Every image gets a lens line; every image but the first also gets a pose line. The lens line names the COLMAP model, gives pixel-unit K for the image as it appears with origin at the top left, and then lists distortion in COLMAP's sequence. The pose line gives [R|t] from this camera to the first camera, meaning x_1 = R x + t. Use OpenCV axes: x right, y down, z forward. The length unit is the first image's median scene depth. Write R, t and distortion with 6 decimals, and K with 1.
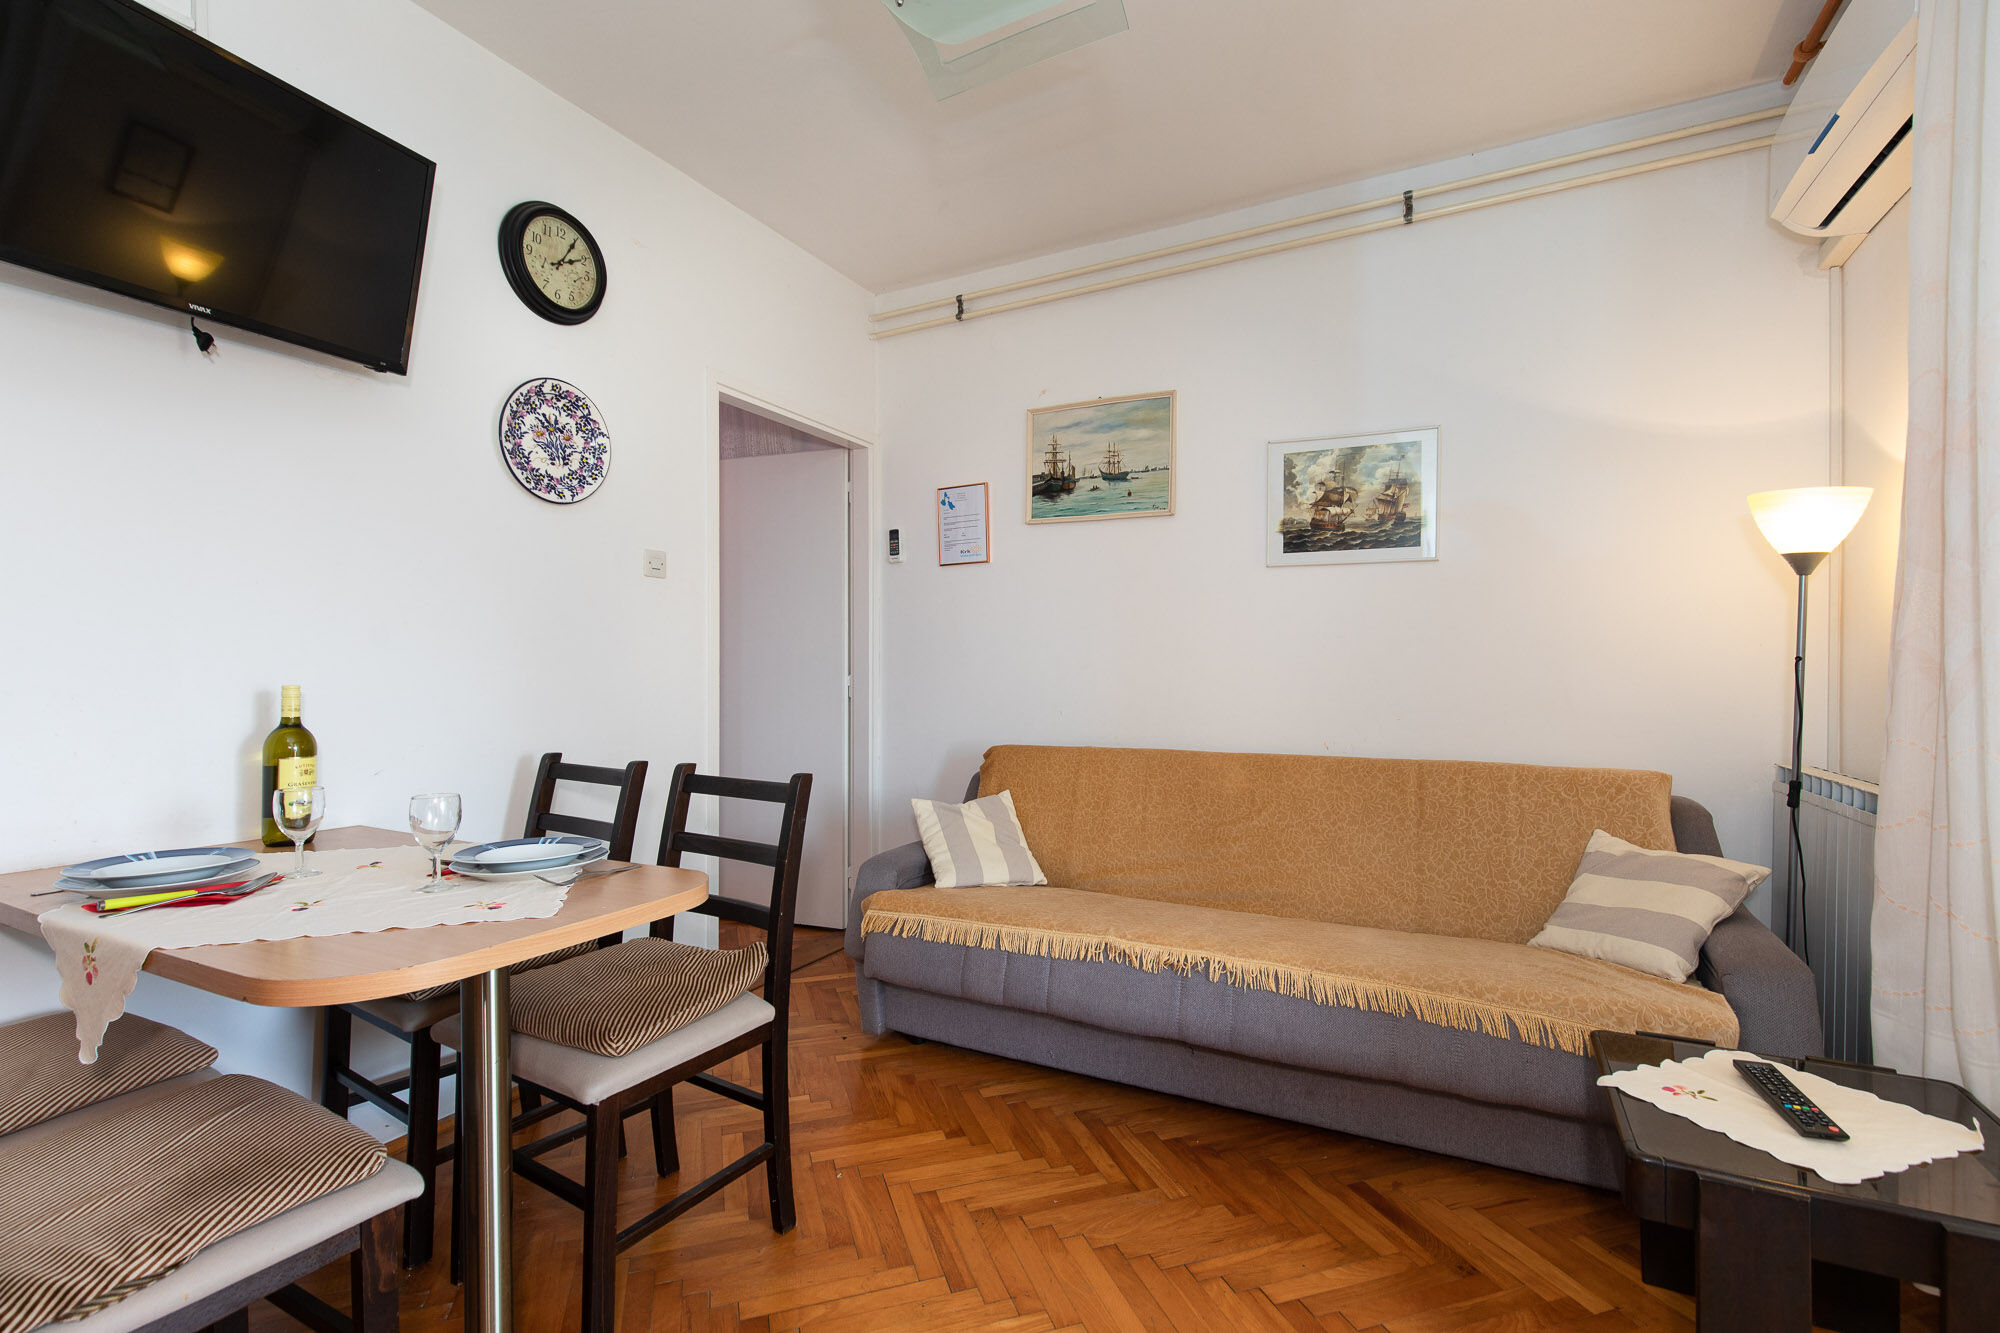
lens RADIAL K [[901.5, 0, 1000.0], [0, 901.5, 666.5], [0, 0, 1]] dist [0.001841, -0.000275]
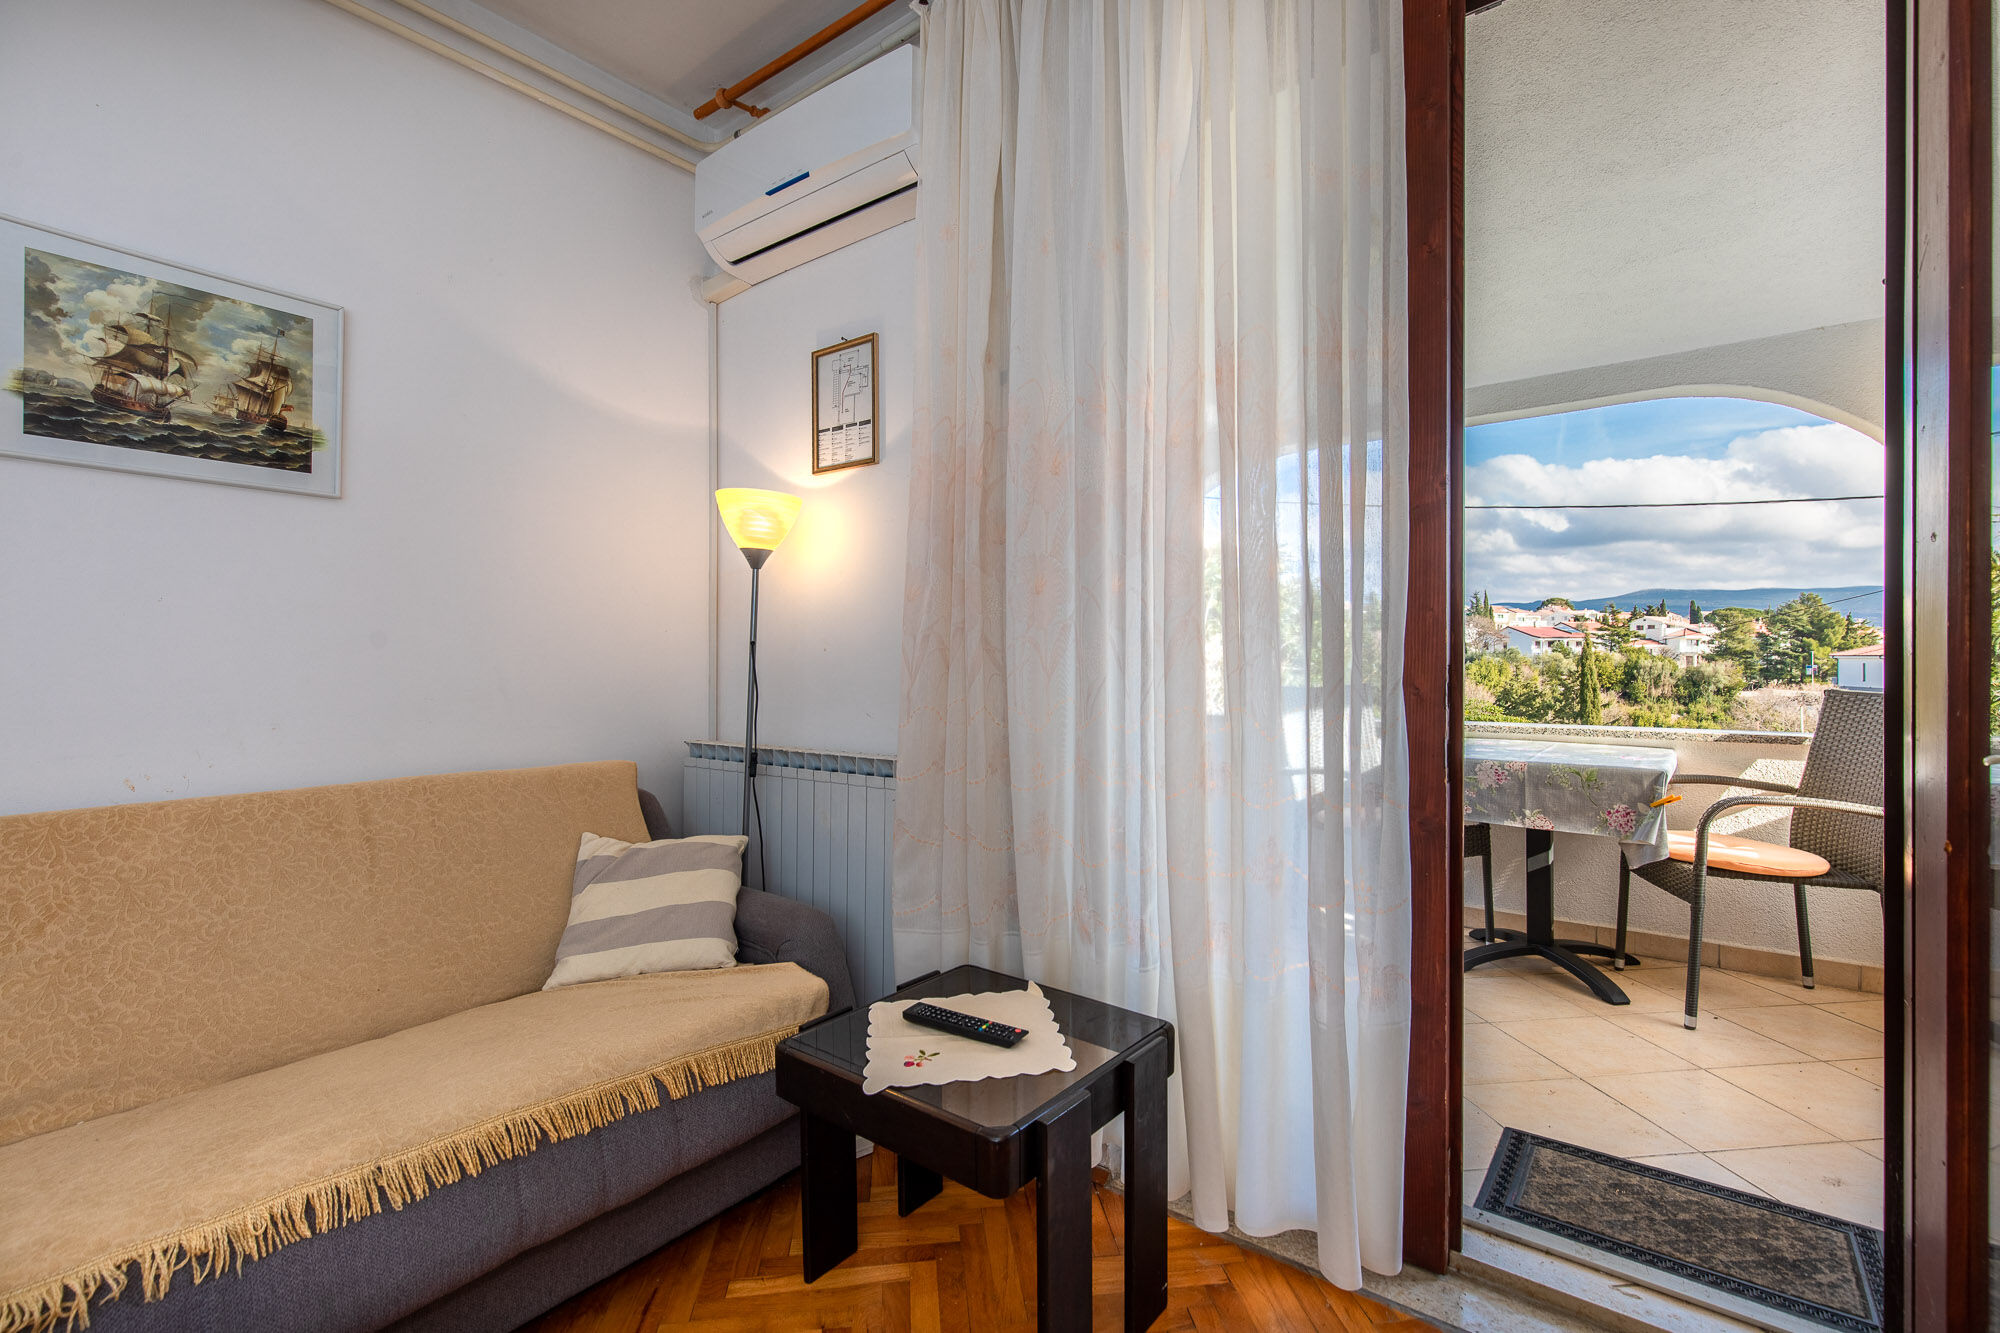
lens RADIAL K [[901.5, 0, 1000.0], [0, 901.5, 666.5], [0, 0, 1]] dist [0.001841, -0.000275]
pose [[0.182514, -0.005446, 0.983188, -0.123887], [0.001431, 0.999985, 0.005273, 0.011524], [-0.983202, 0.000445, 0.182519, 0.396385]]
